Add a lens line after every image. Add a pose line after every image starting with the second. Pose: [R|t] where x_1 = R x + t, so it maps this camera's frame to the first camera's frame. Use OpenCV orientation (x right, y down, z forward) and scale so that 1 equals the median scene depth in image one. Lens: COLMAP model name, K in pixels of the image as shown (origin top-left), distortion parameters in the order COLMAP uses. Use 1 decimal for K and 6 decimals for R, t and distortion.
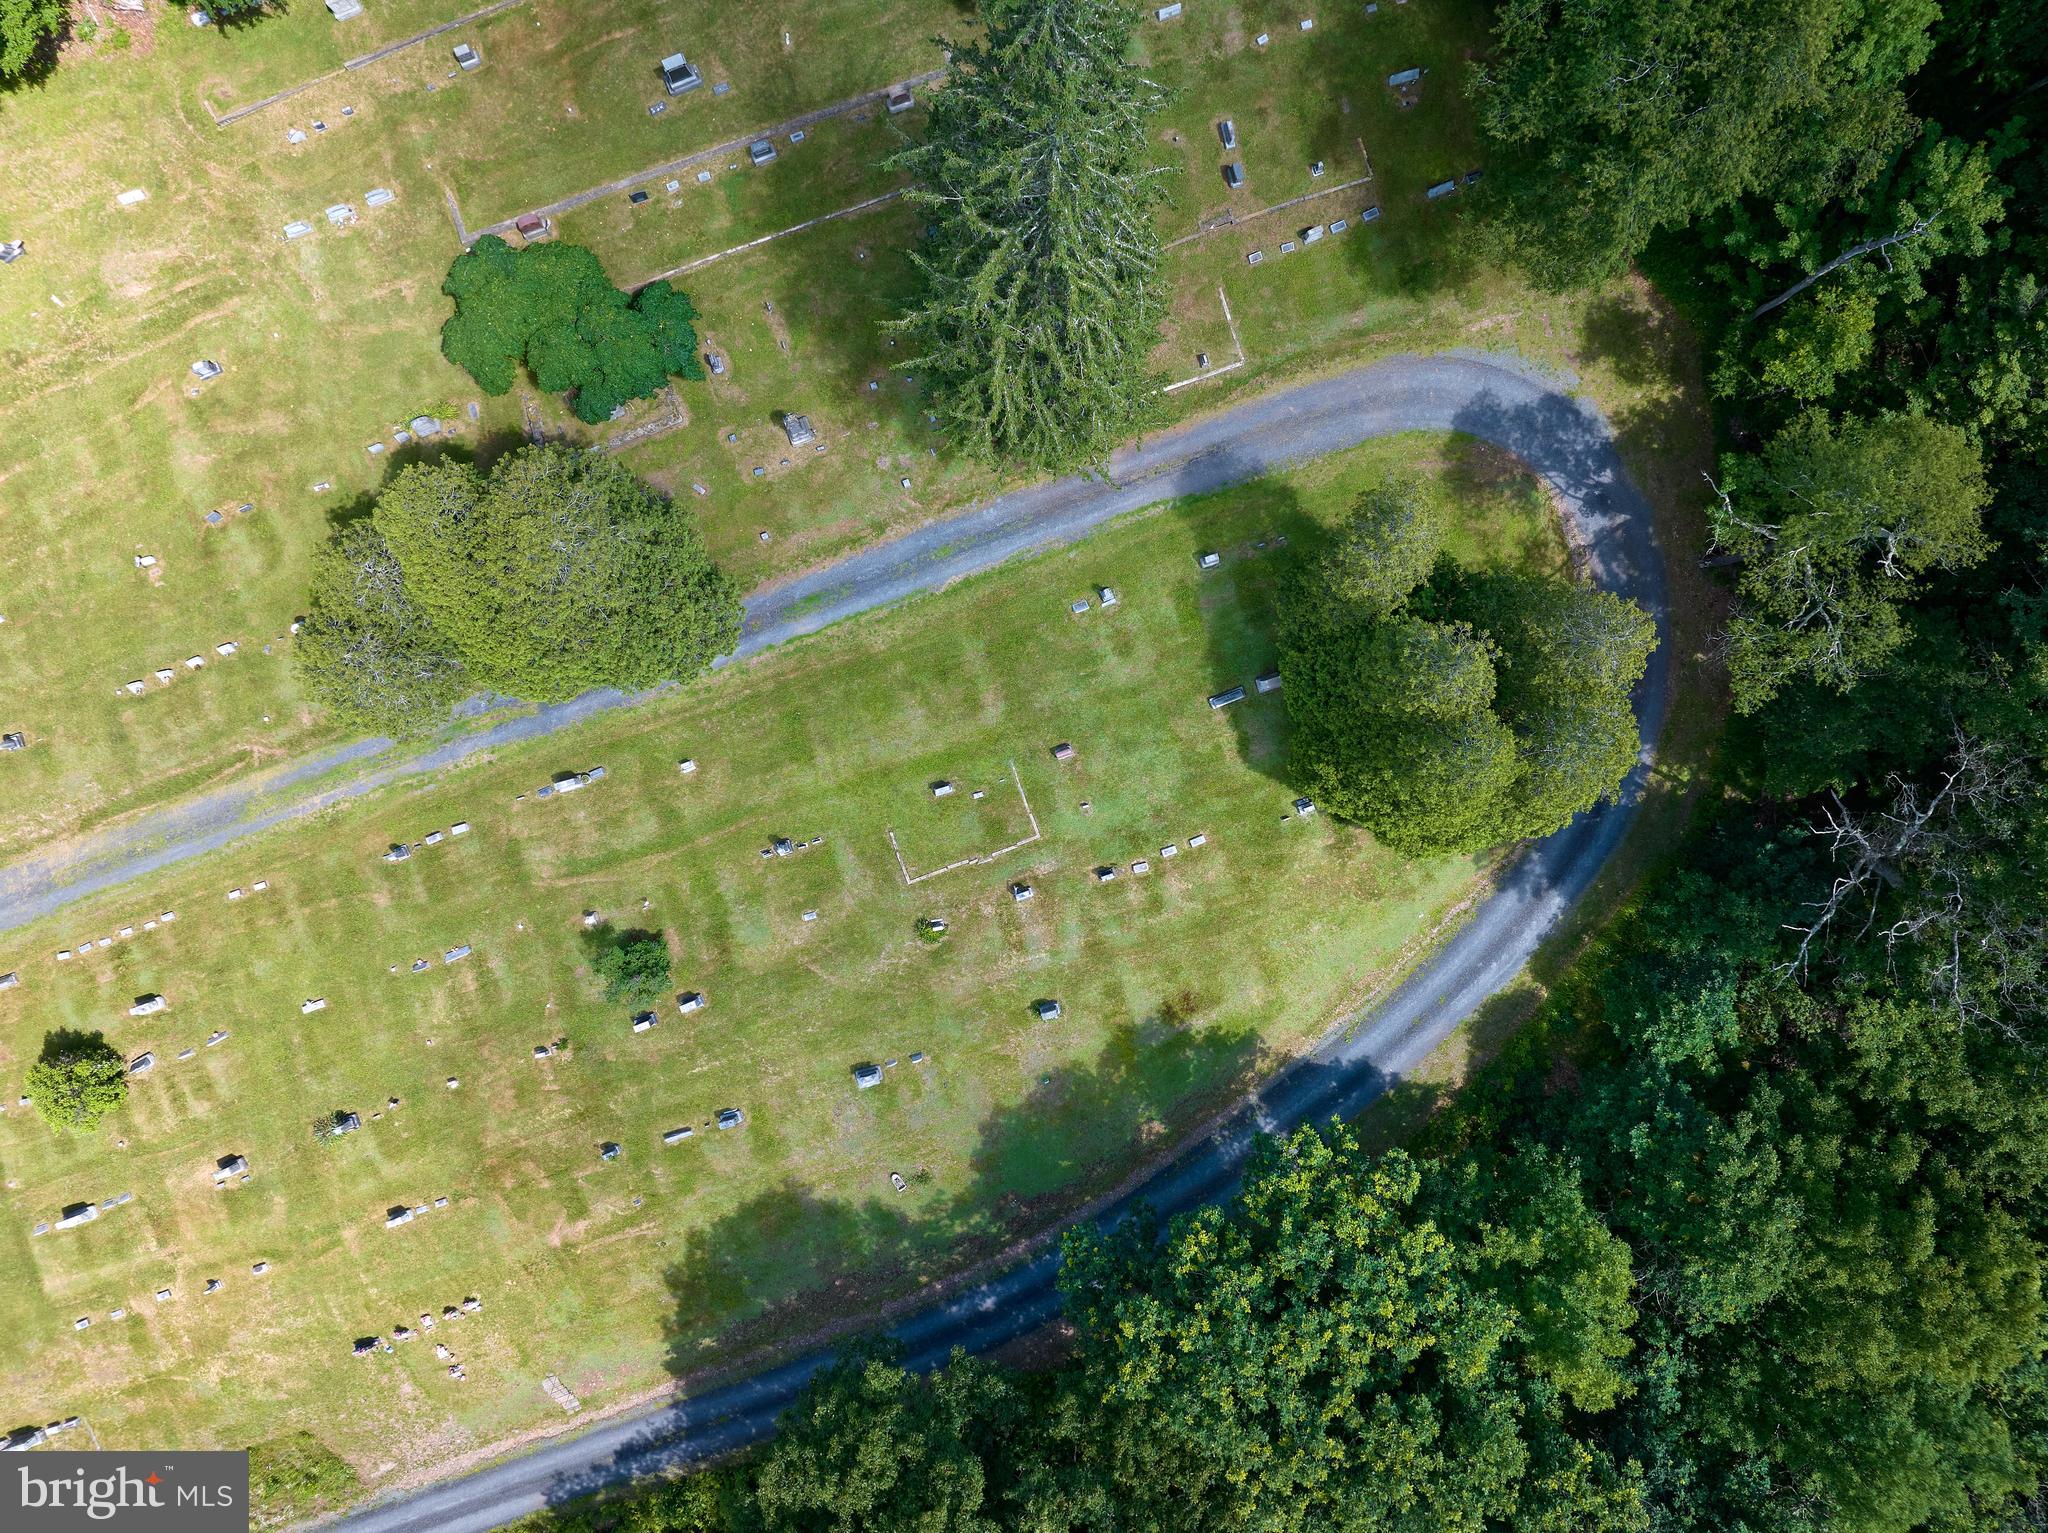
lens RADIAL K [[823.8, 0, 1026.0], [0, 823.8, 766.7], [0, 0, 1]] dist [-0.011529, 0.002163]
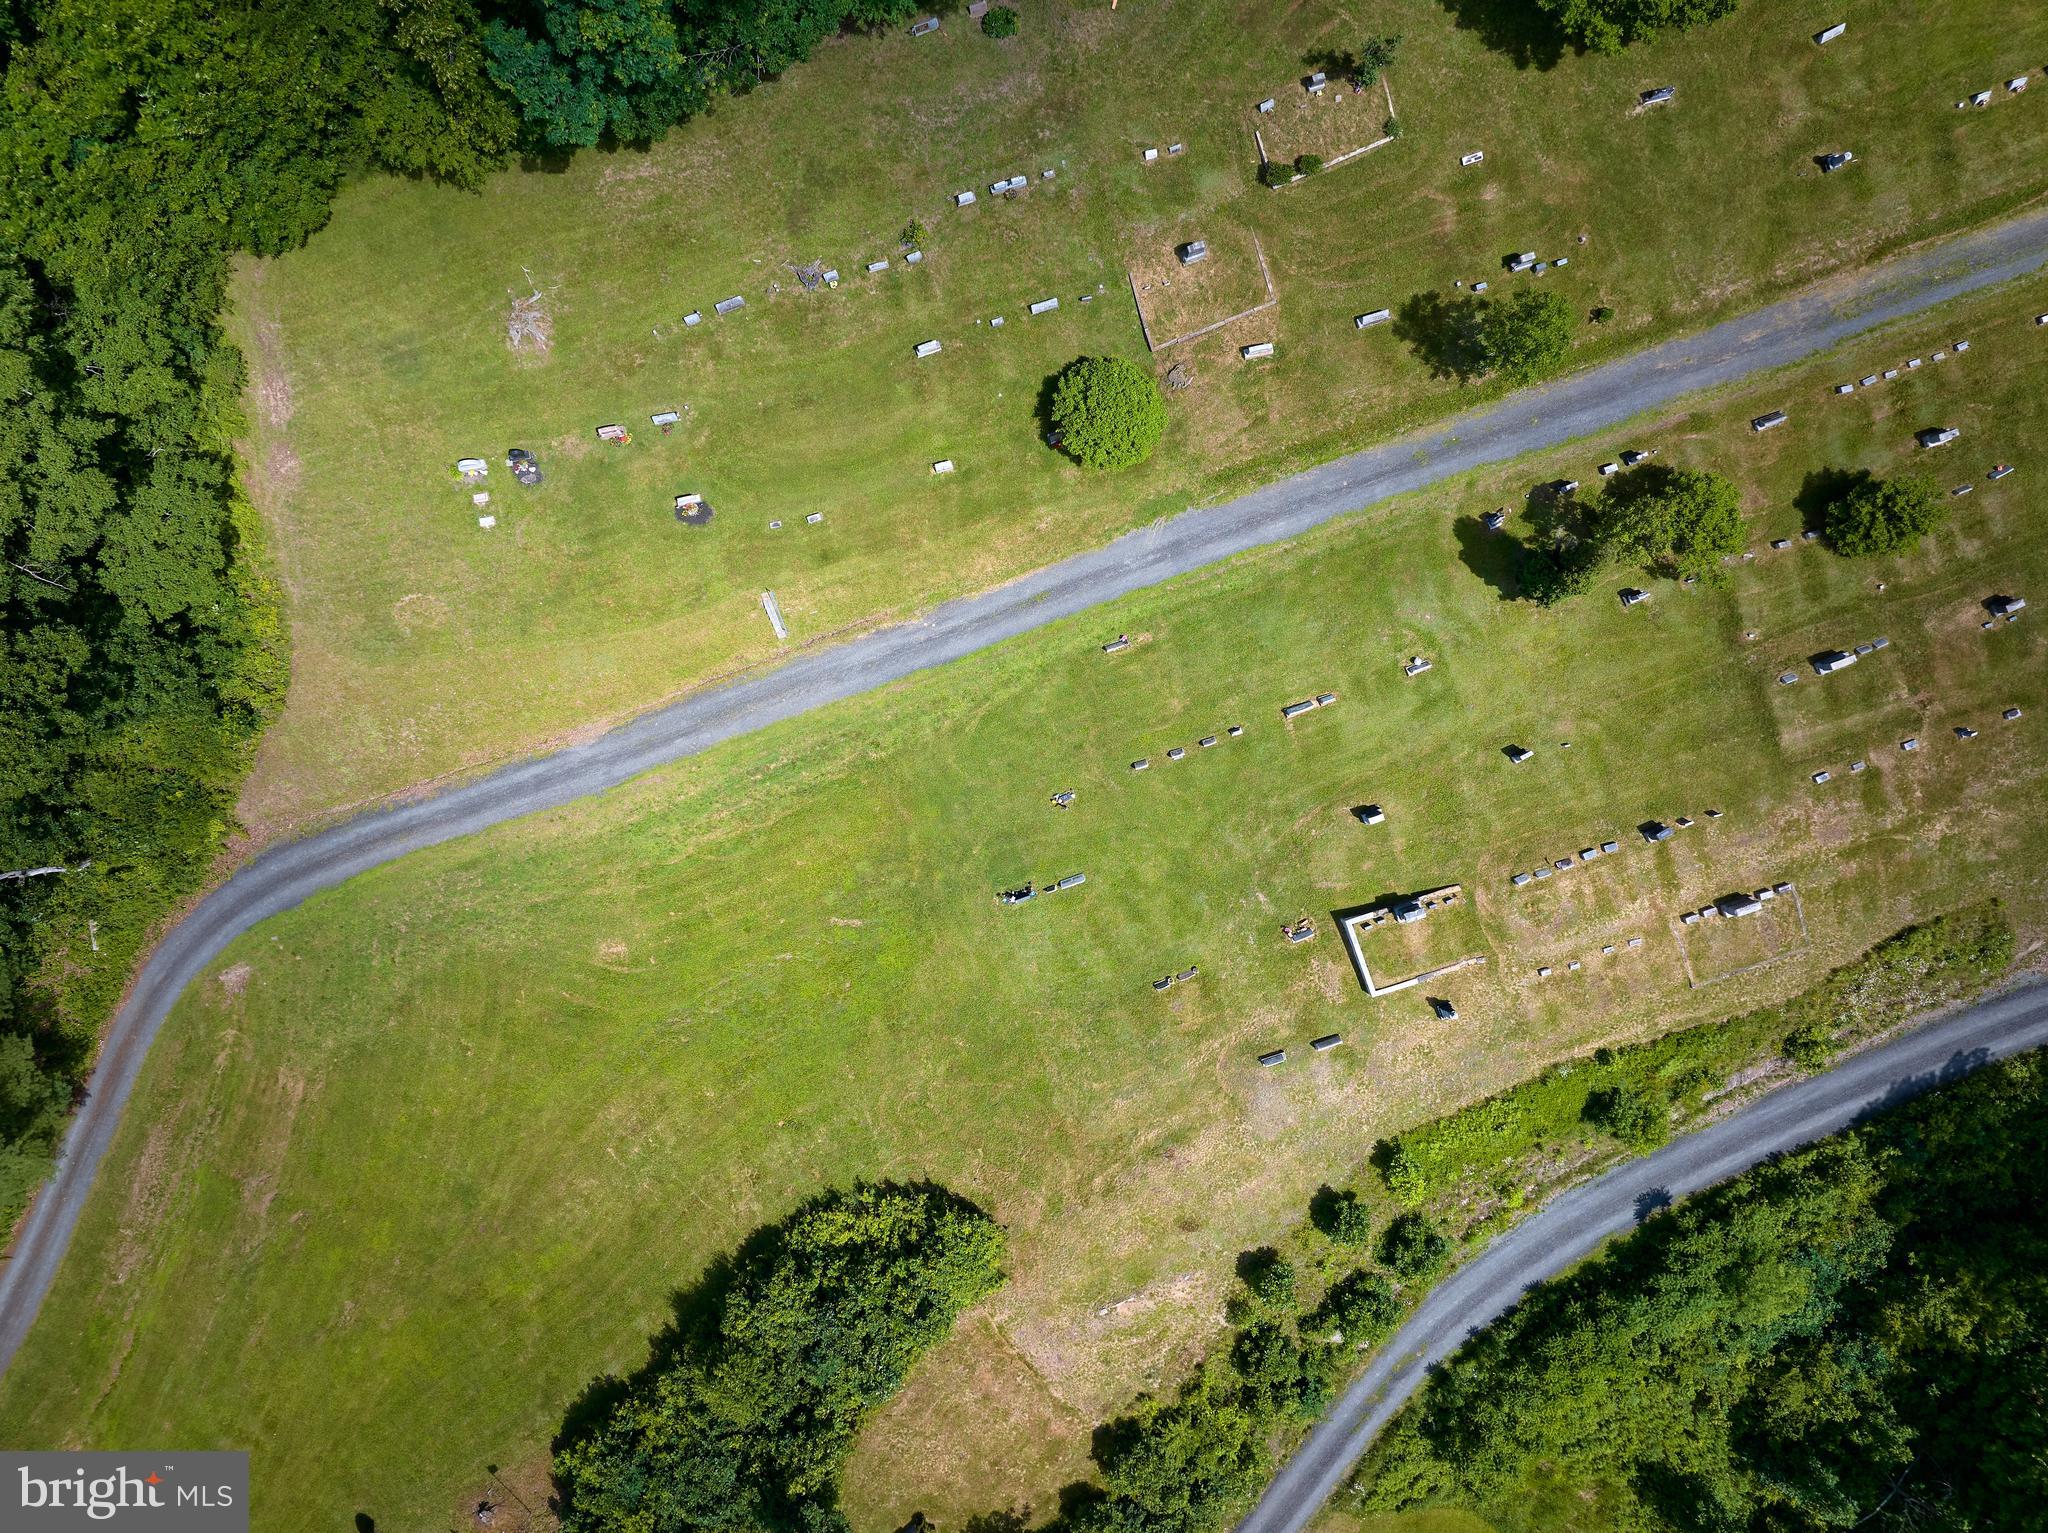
lens RADIAL K [[820.9, 0, 1025.0], [0, 820.9, 773.1], [0, 0, 1]] dist [-0.008578, 0.000454]
pose [[0.999641, -0.004957, 0.026324, -2.285689], [0.005102, 0.999972, -0.005437, 0.723863], [-0.026296, 0.005569, 0.999639, 0.043943]]
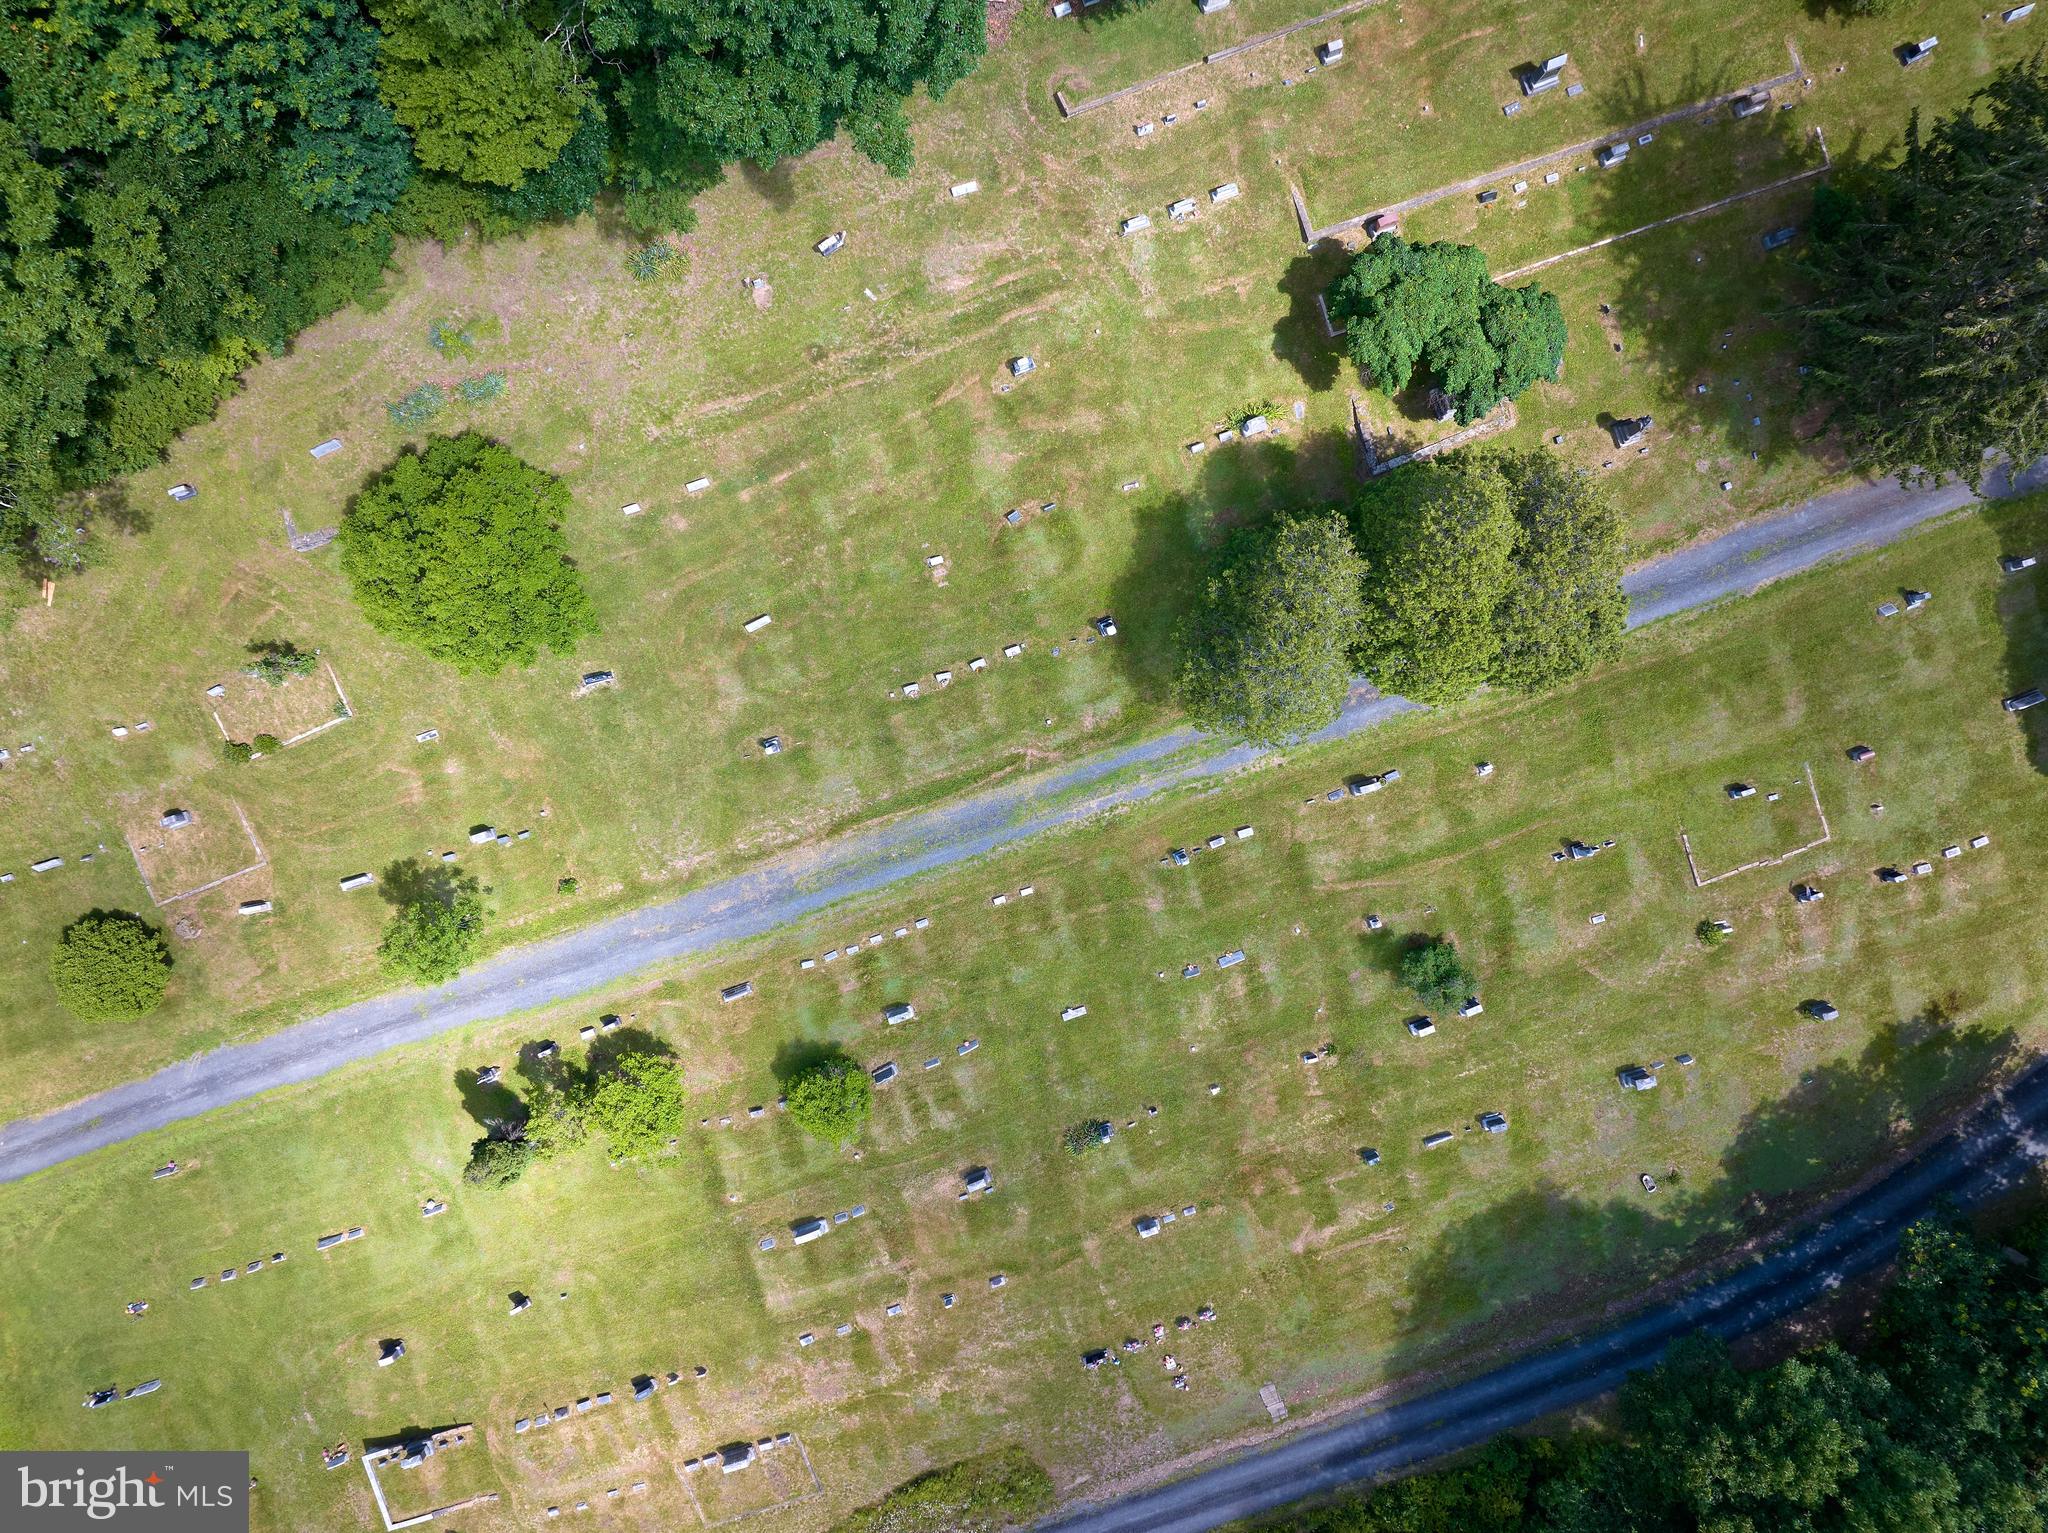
lens RADIAL K [[820.9, 0, 1025.0], [0, 820.9, 773.1], [0, 0, 1]] dist [-0.008578, 0.000454]
pose [[0.999943, -0.002155, 0.010438, -0.964128], [0.002152, 0.999998, 0.000368, 0.002871], [-0.010438, -0.000345, 0.999945, 0.012872]]
